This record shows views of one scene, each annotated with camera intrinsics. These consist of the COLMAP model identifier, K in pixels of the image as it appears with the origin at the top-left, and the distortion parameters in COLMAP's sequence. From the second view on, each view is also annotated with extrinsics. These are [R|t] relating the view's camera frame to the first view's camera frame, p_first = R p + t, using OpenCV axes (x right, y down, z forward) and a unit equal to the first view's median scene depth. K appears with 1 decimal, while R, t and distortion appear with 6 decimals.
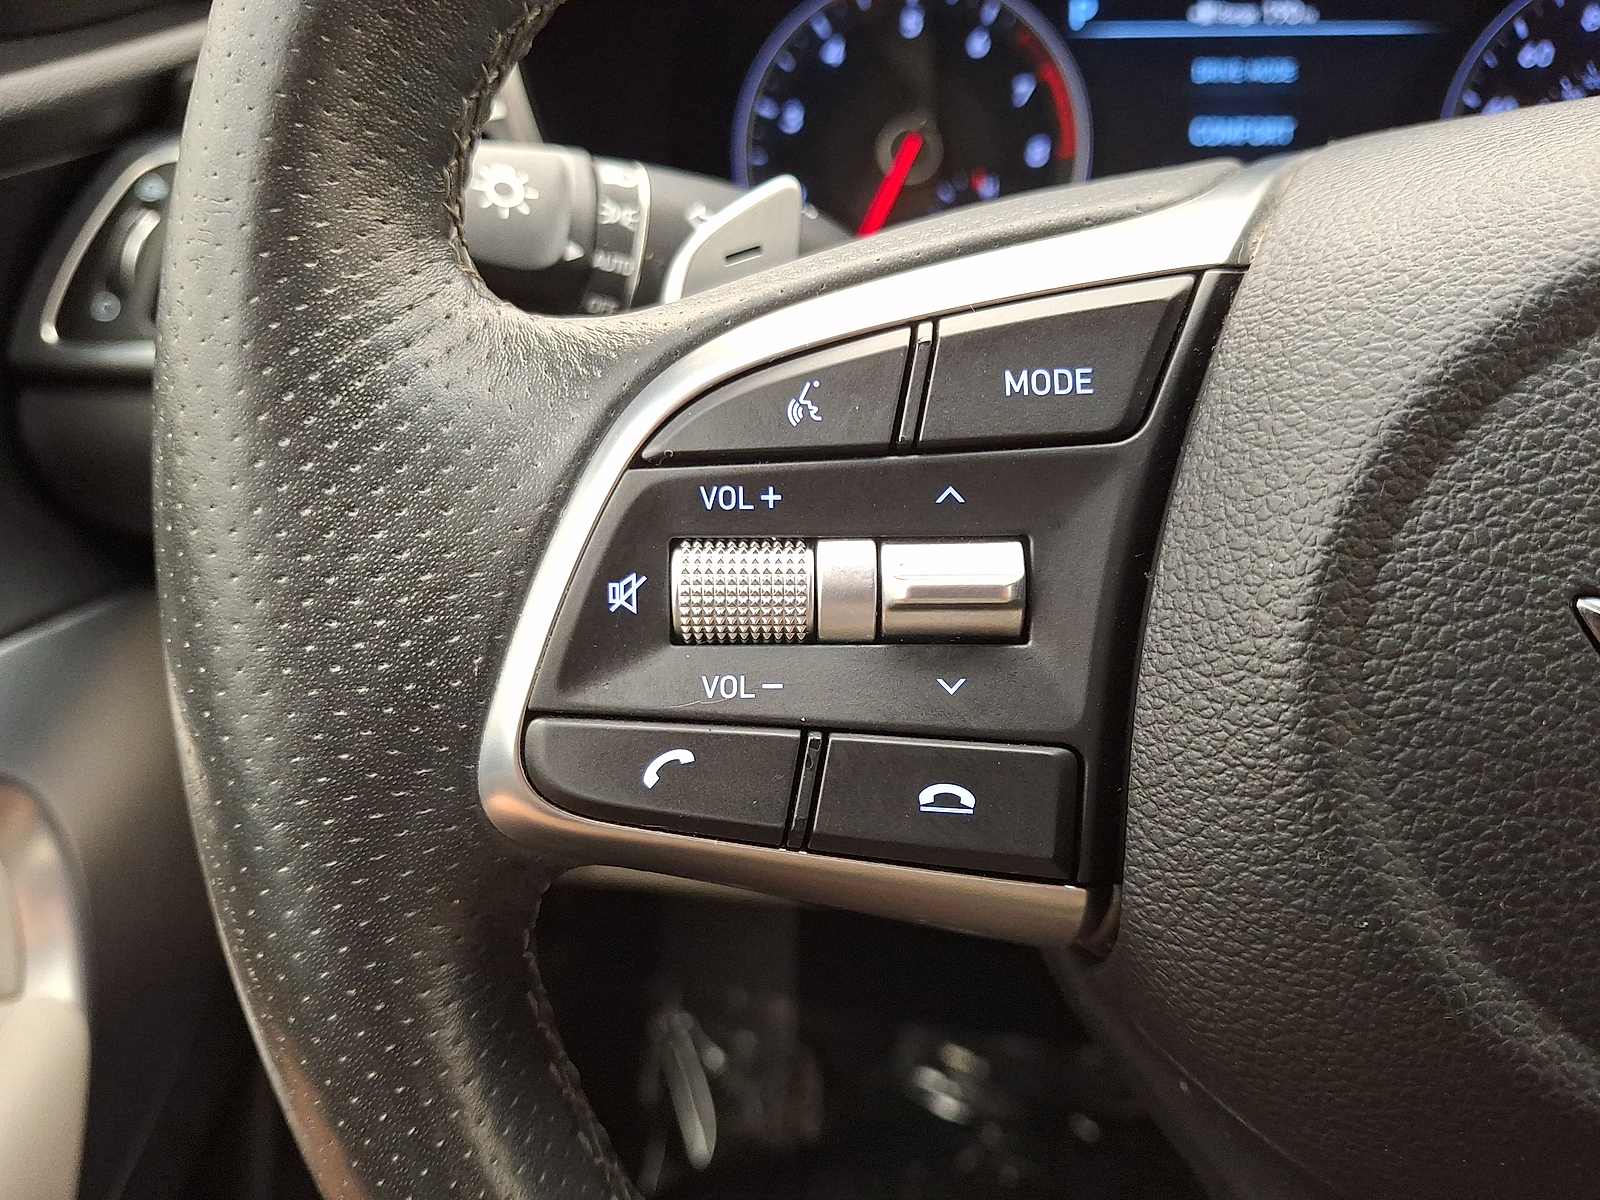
lens RADIAL K [[1157.5, 0, 781.9], [0, 1157.5, 606.1], [0, 0, 1]] dist [0.071211, -0.122857]
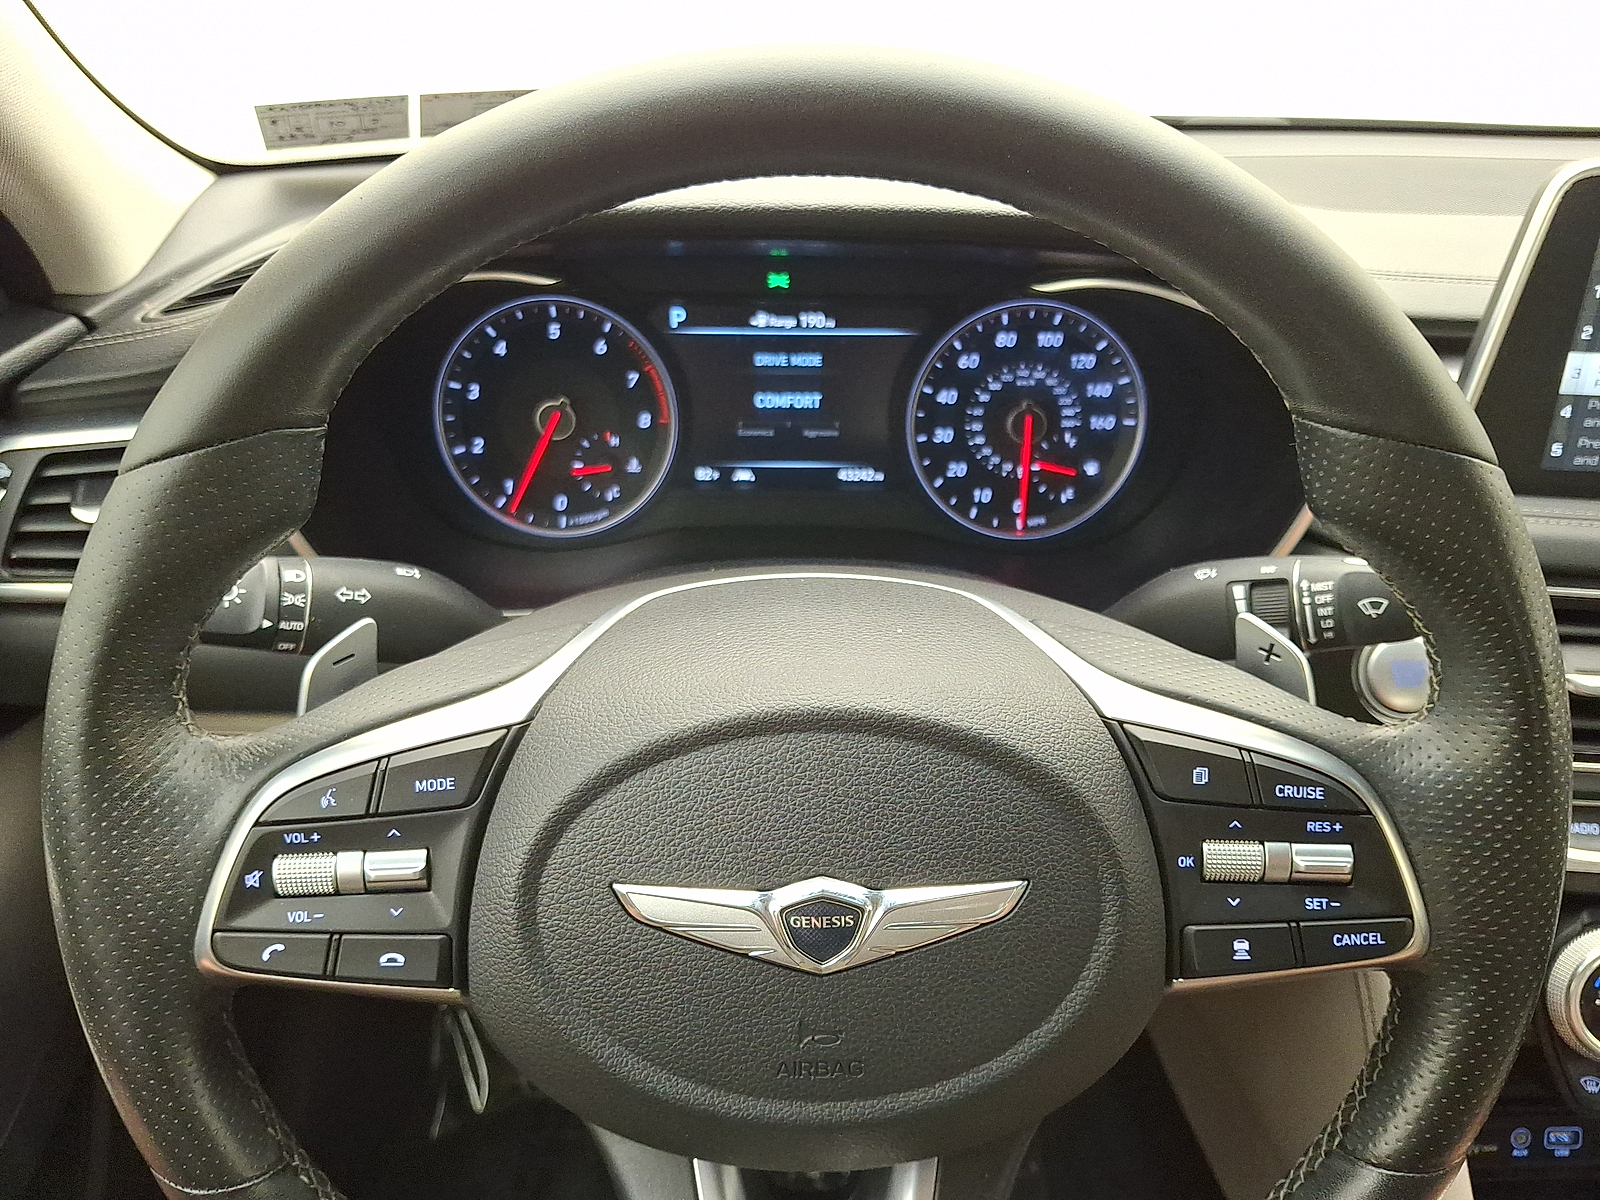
lens RADIAL K [[1157.5, 0, 781.9], [0, 1157.5, 606.1], [0, 0, 1]] dist [0.071211, -0.122857]
pose [[0.993389, -0.015844, 0.113697, 0.667743], [0.010794, 0.998934, 0.044892, -0.656847], [-0.114287, -0.043368, 0.992501, -1.450798]]
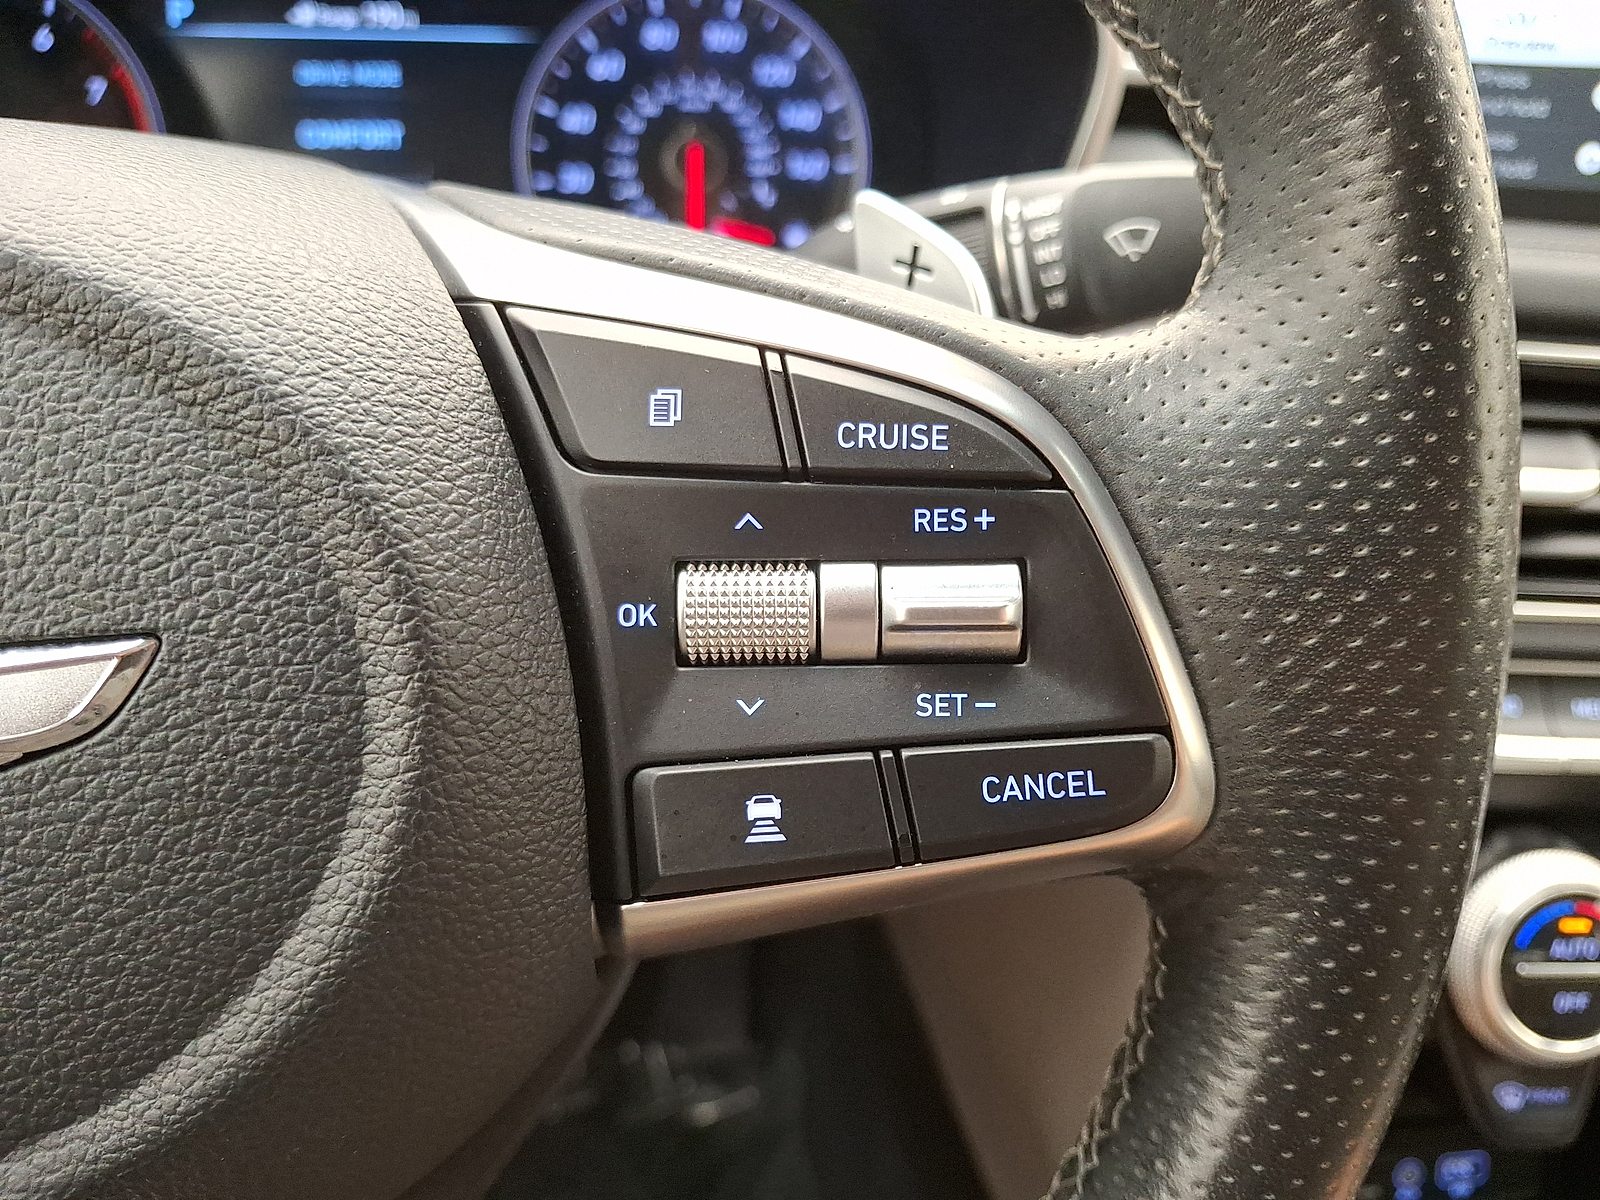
lens RADIAL K [[1157.5, 0, 781.9], [0, 1157.5, 606.1], [0, 0, 1]] dist [0.071211, -0.122857]
pose [[0.981042, -0.026341, 0.191999, 1.709567], [0.025056, 0.999644, 0.009116, -0.016166], [-0.192171, -0.004132, 0.981353, -0.160173]]
